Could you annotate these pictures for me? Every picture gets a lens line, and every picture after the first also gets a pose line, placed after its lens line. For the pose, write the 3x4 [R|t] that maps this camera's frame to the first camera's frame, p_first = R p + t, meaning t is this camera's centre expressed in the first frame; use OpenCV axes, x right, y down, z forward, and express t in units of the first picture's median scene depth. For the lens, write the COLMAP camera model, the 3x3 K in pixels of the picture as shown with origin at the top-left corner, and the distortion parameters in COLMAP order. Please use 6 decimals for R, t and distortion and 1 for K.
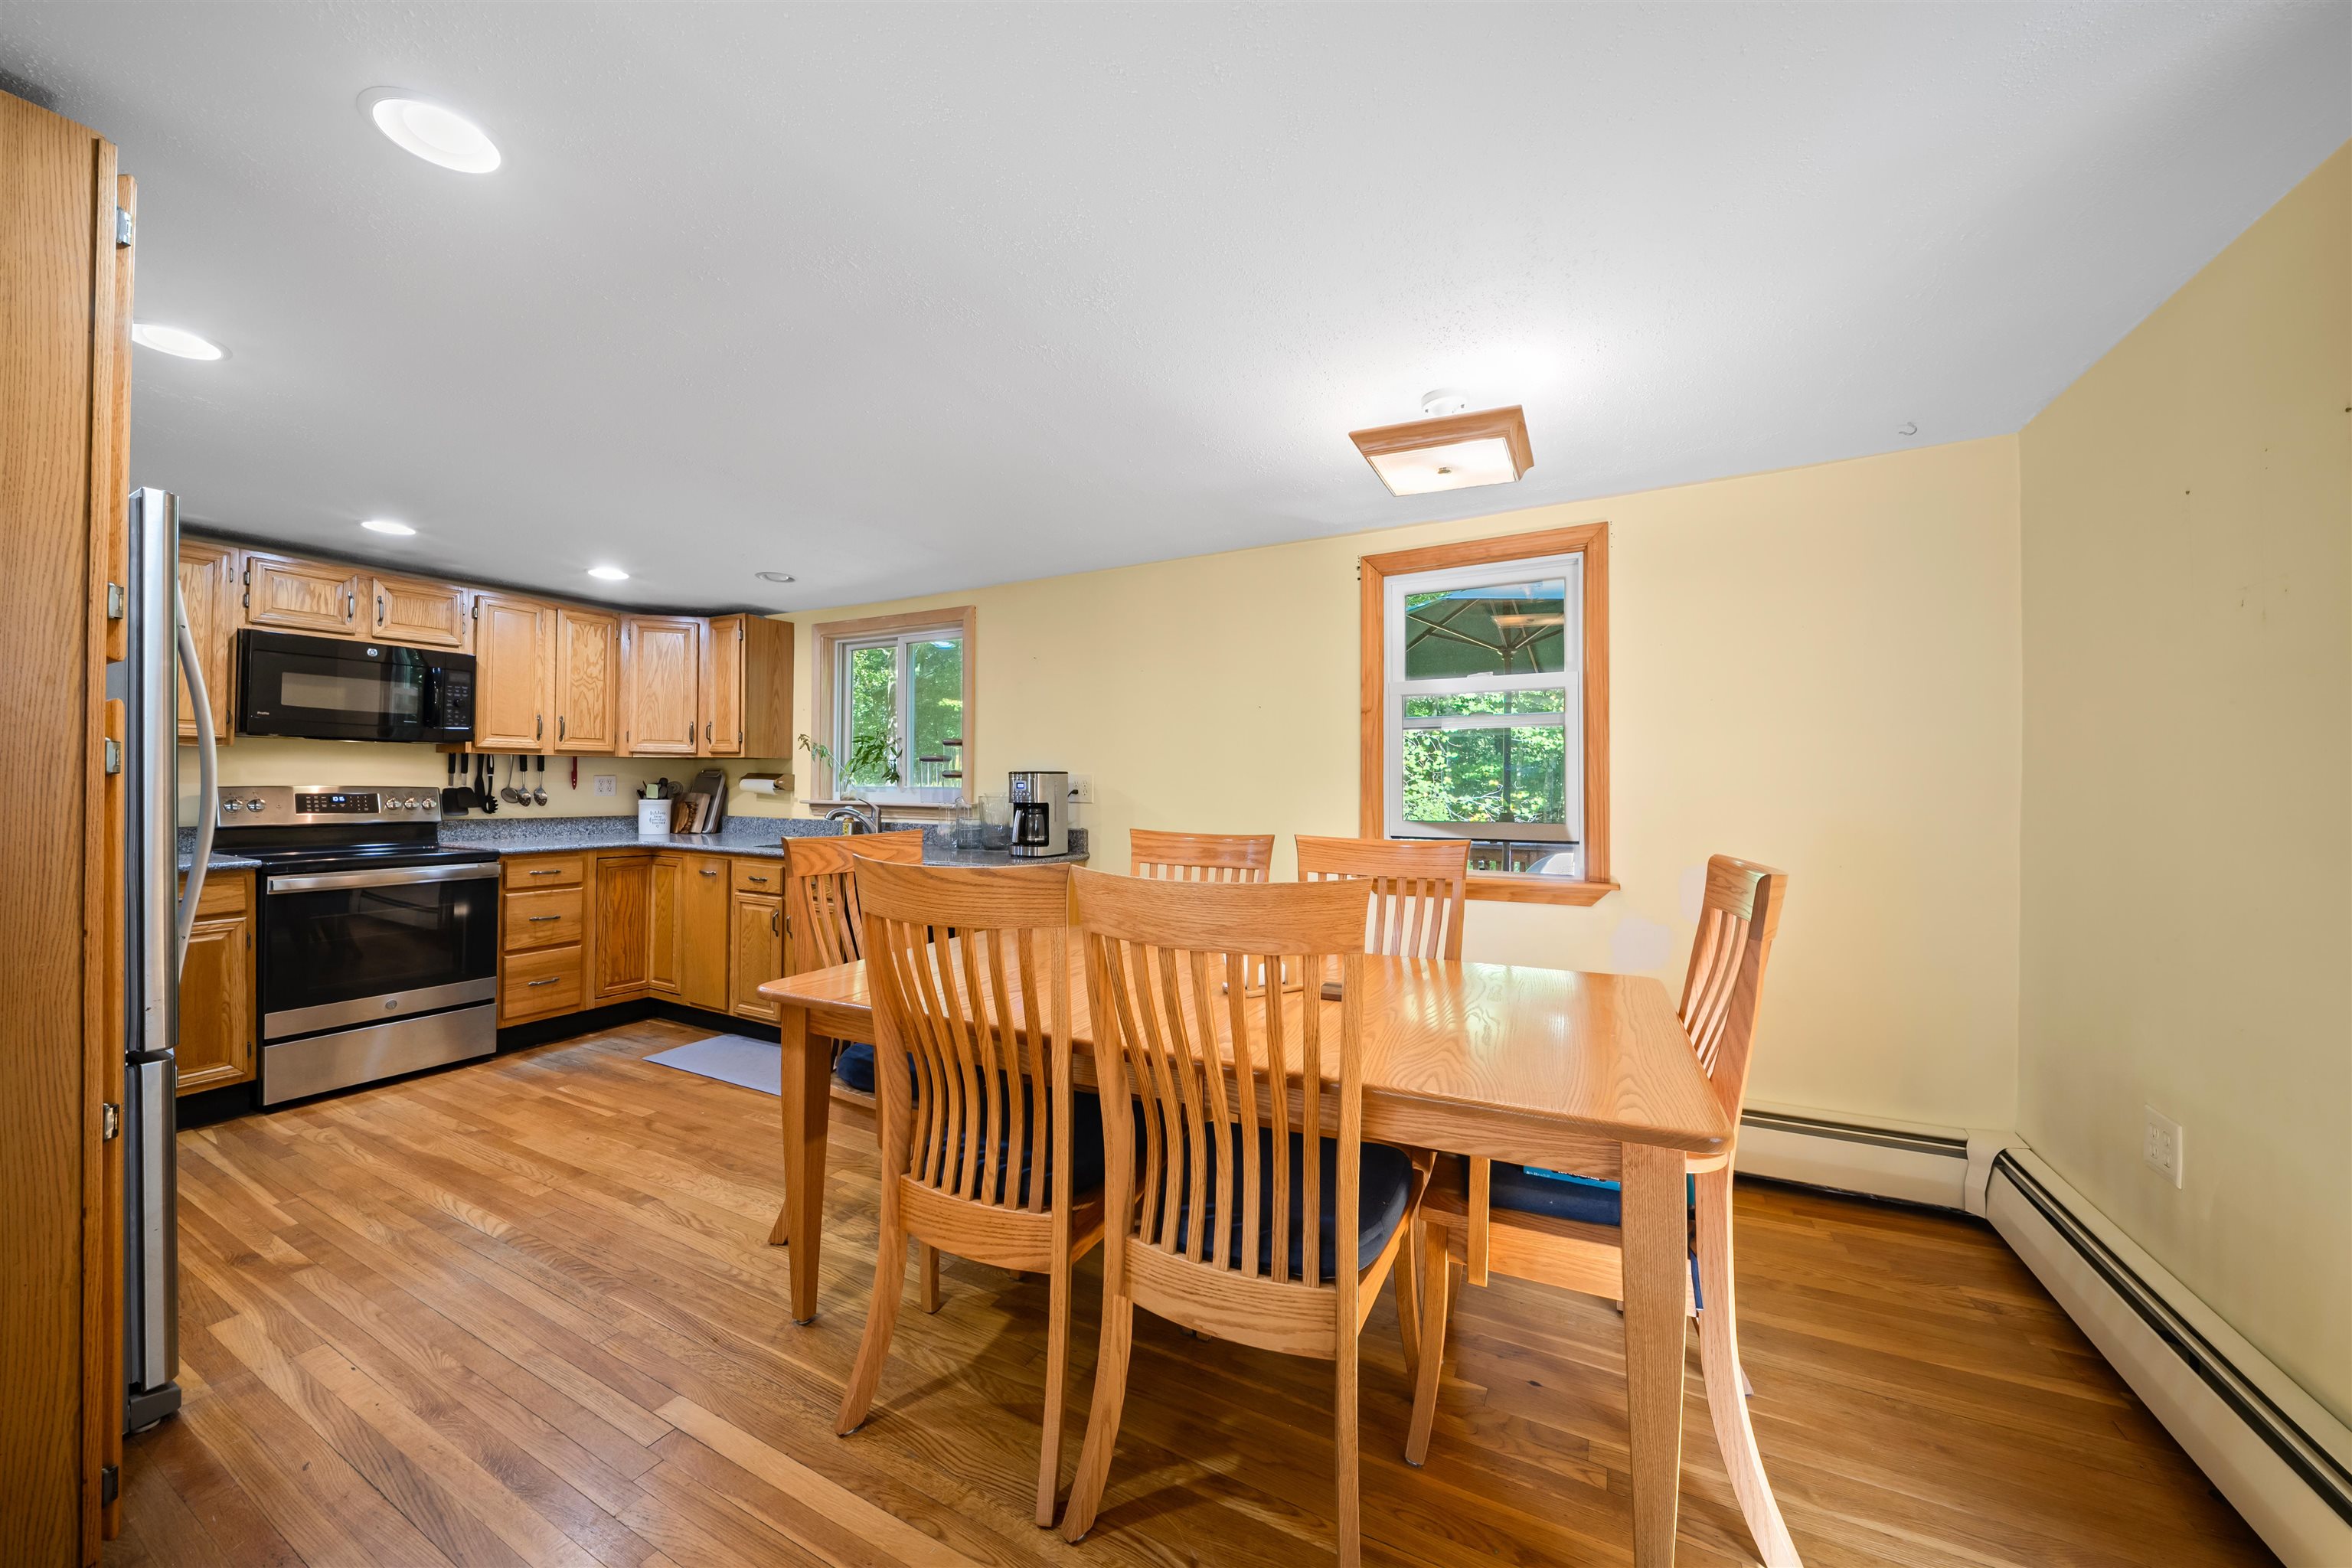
lens RADIAL K [[820.7, 0, 1134.2], [0, 820.7, 776.3], [0, 0, 1]] dist [-0.014438, -0.001458]
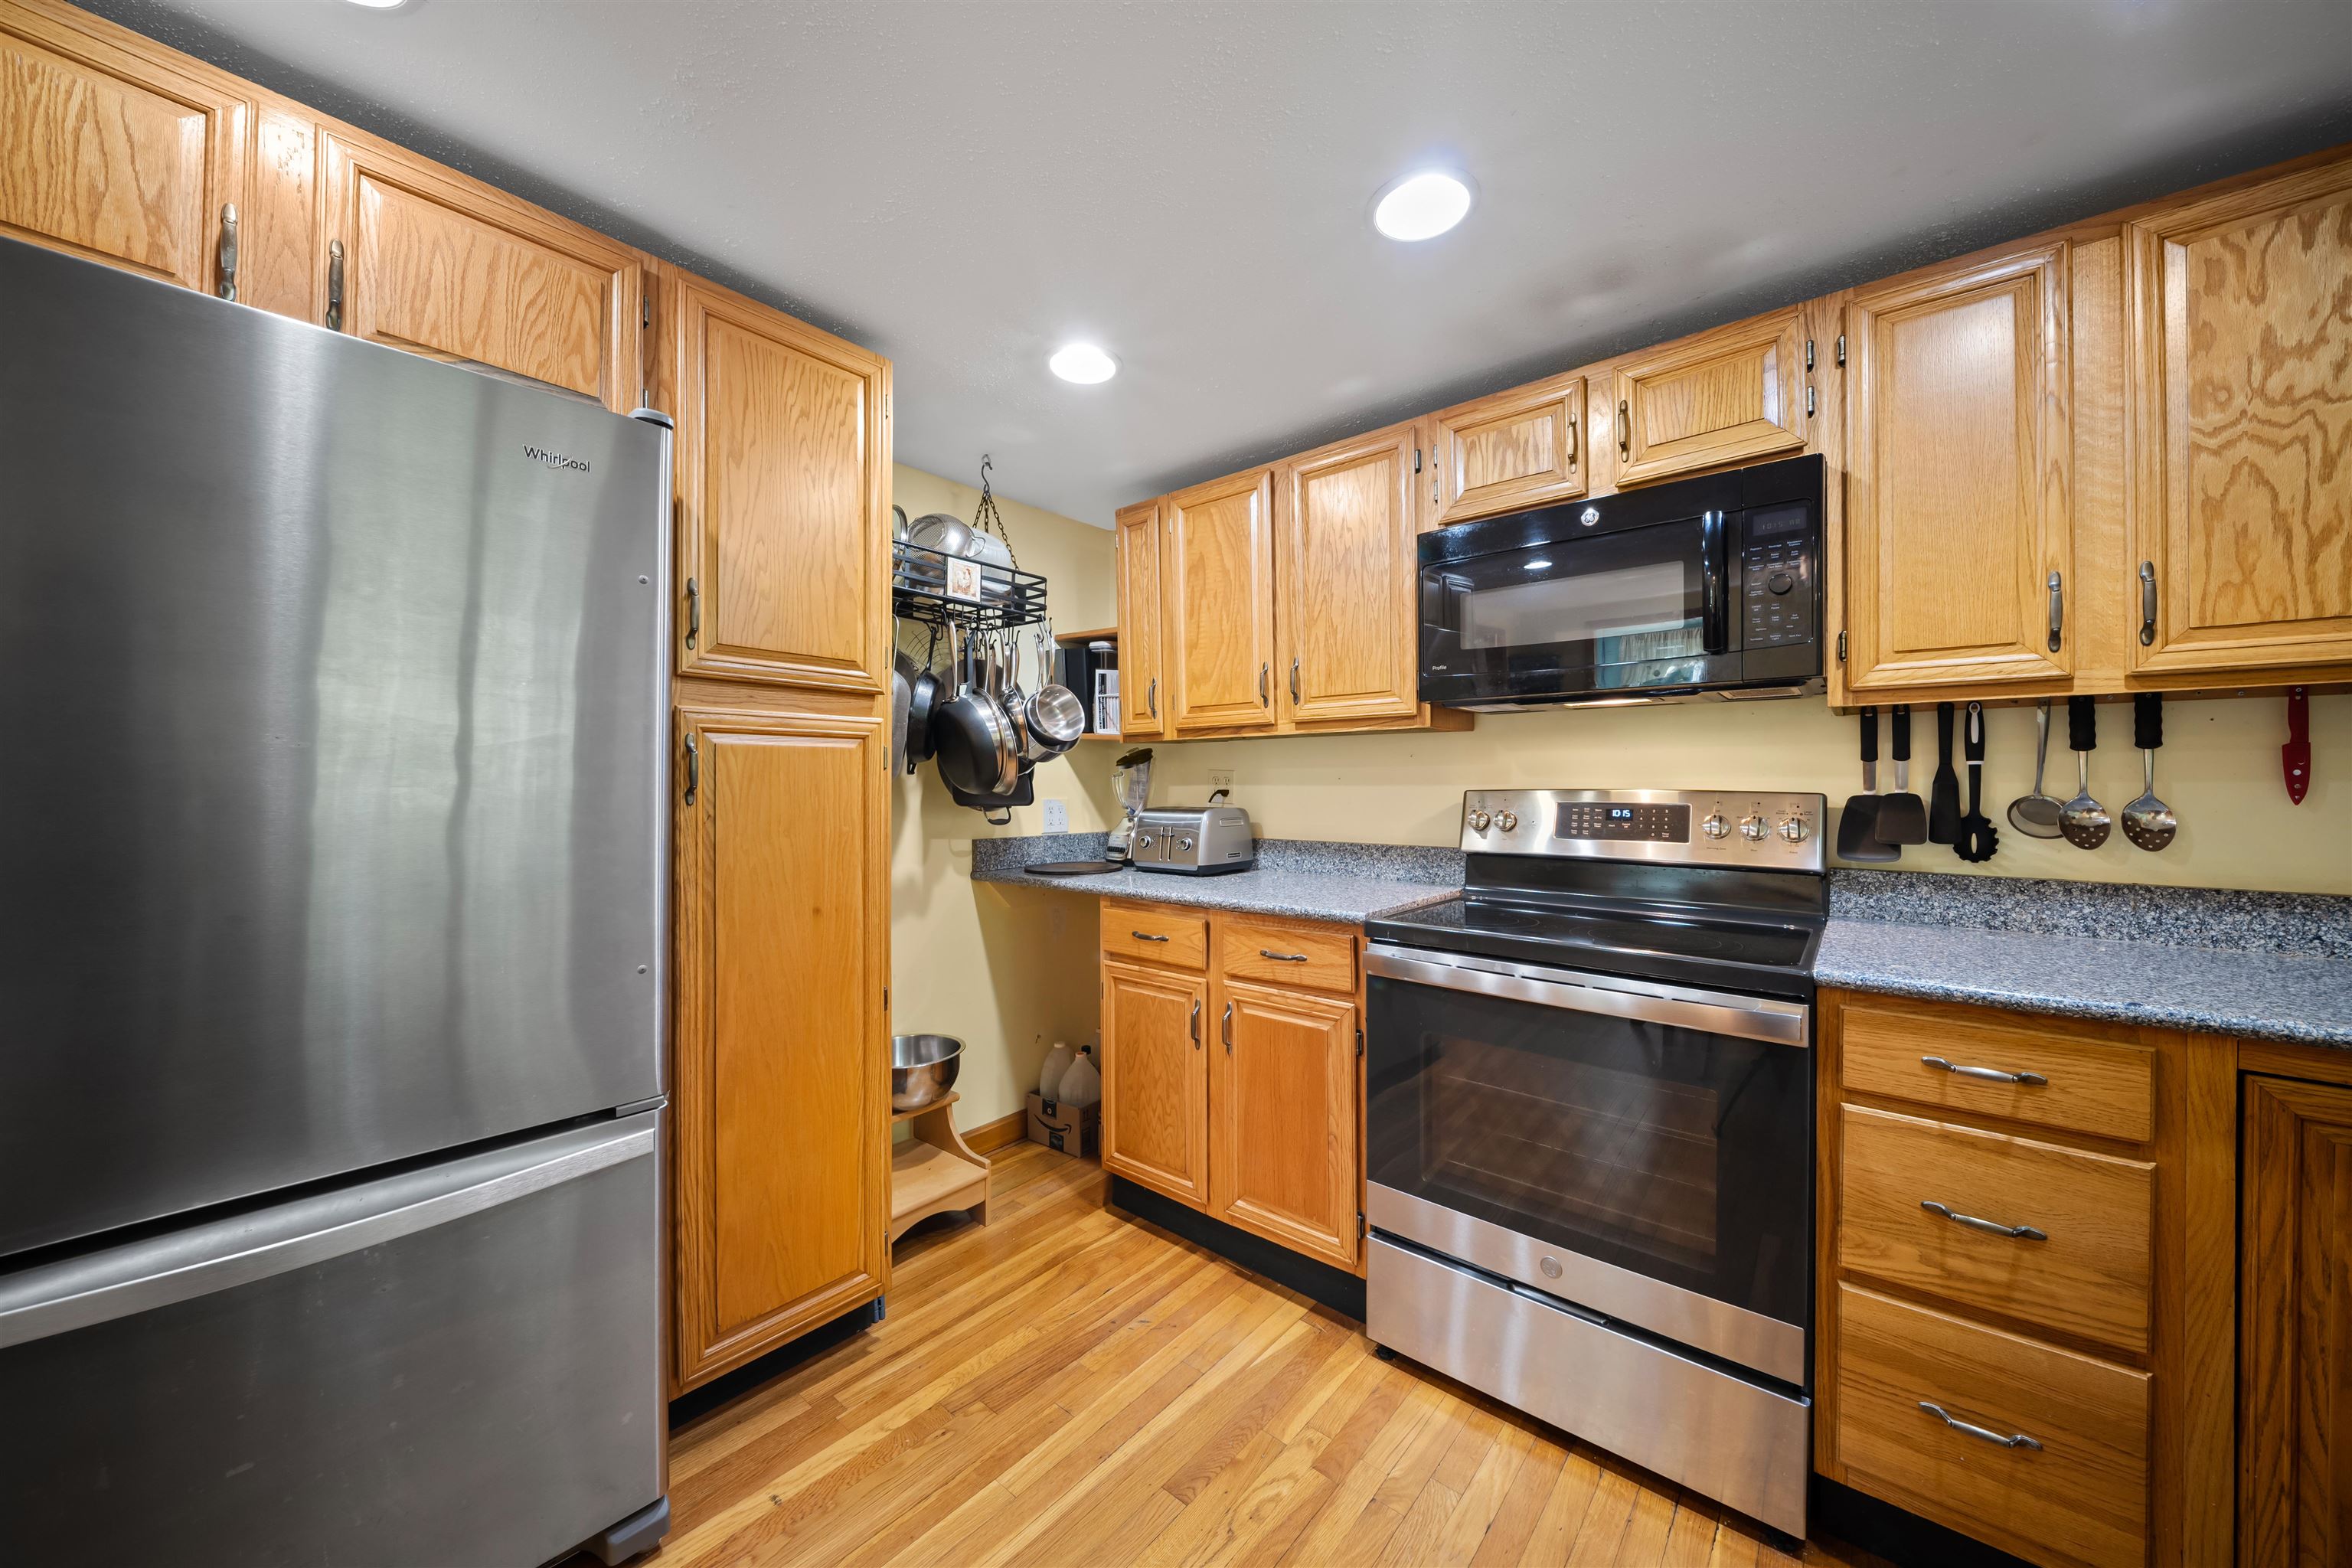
lens RADIAL K [[820.7, 0, 1197.5], [0, 820.7, 783.0], [0, 0, 1]] dist [-0.014438, -0.001458]
pose [[-0.205328, -0.010562, -0.978636, -0.348225], [0.003533, 0.999927, -0.011533, 0.011932], [0.978687, -0.005826, -0.205275, 0.737473]]
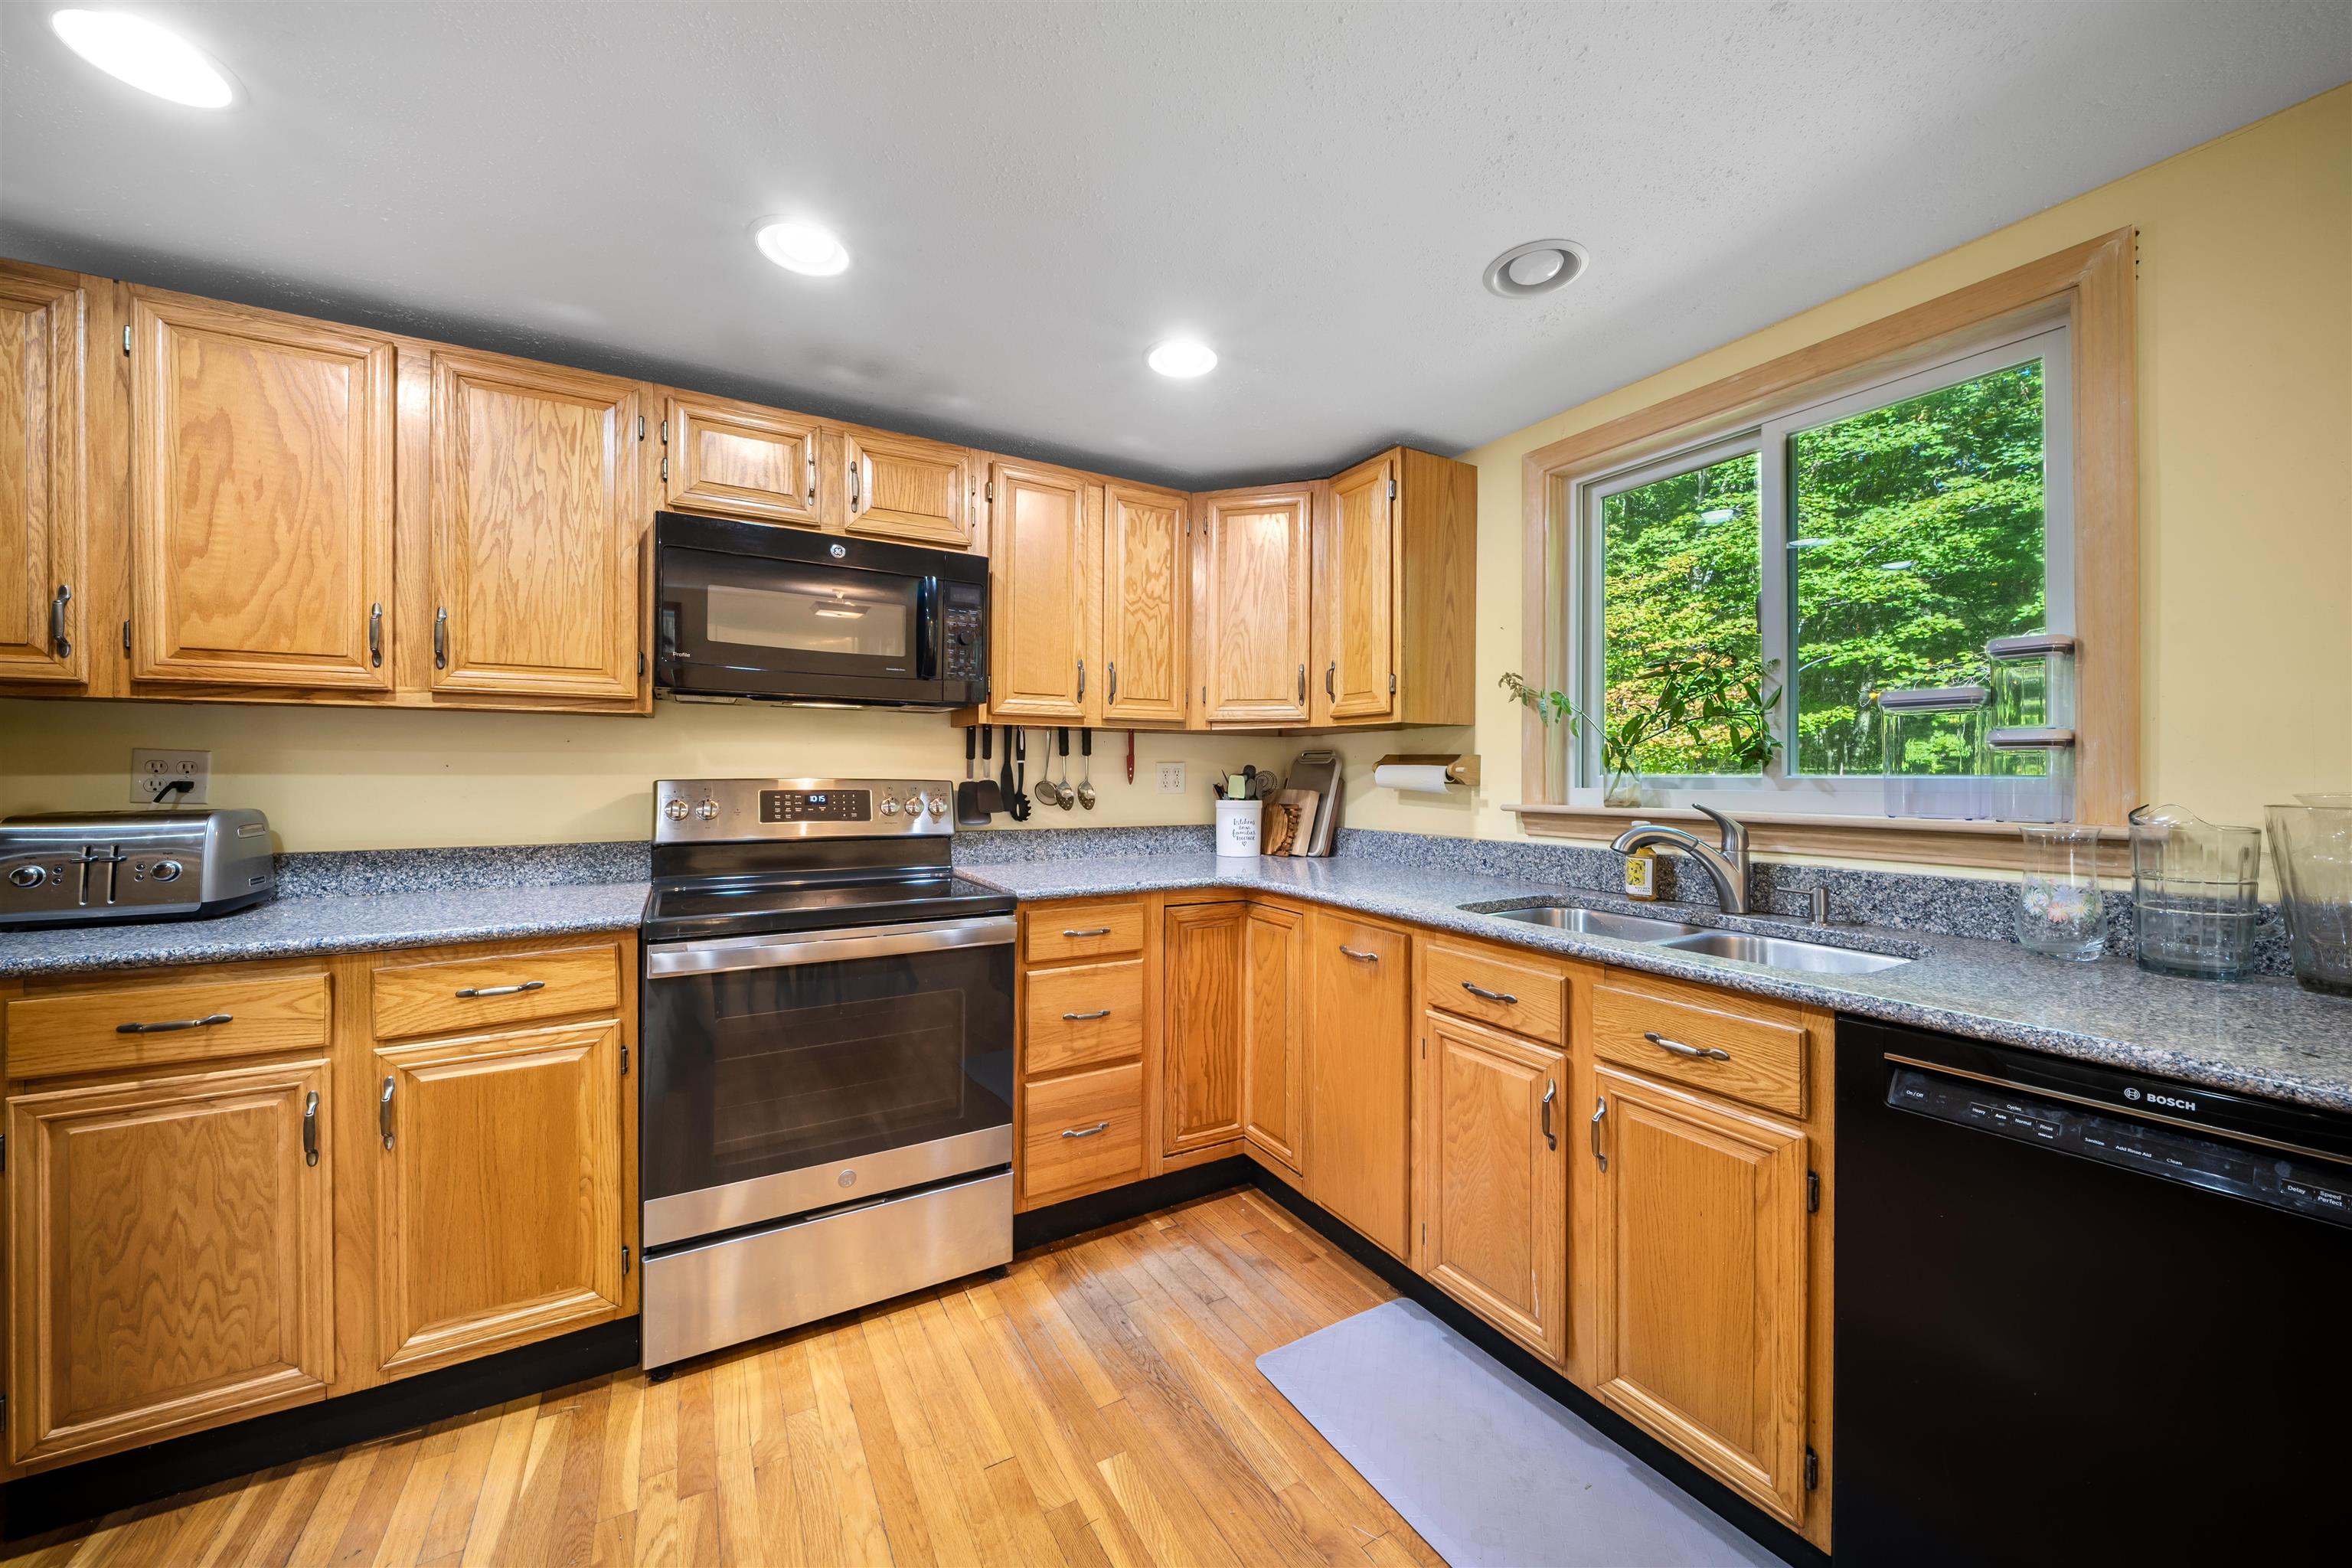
lens RADIAL K [[820.7, 0, 1183.7], [0, 820.7, 770.6], [0, 0, 1]] dist [-0.014438, -0.001458]
pose [[0.856224, -0.008615, -0.516532, -0.358256], [0.007804, 0.999963, -0.003741, 0.009656], [0.516545, -0.000828, 0.856259, 0.527613]]
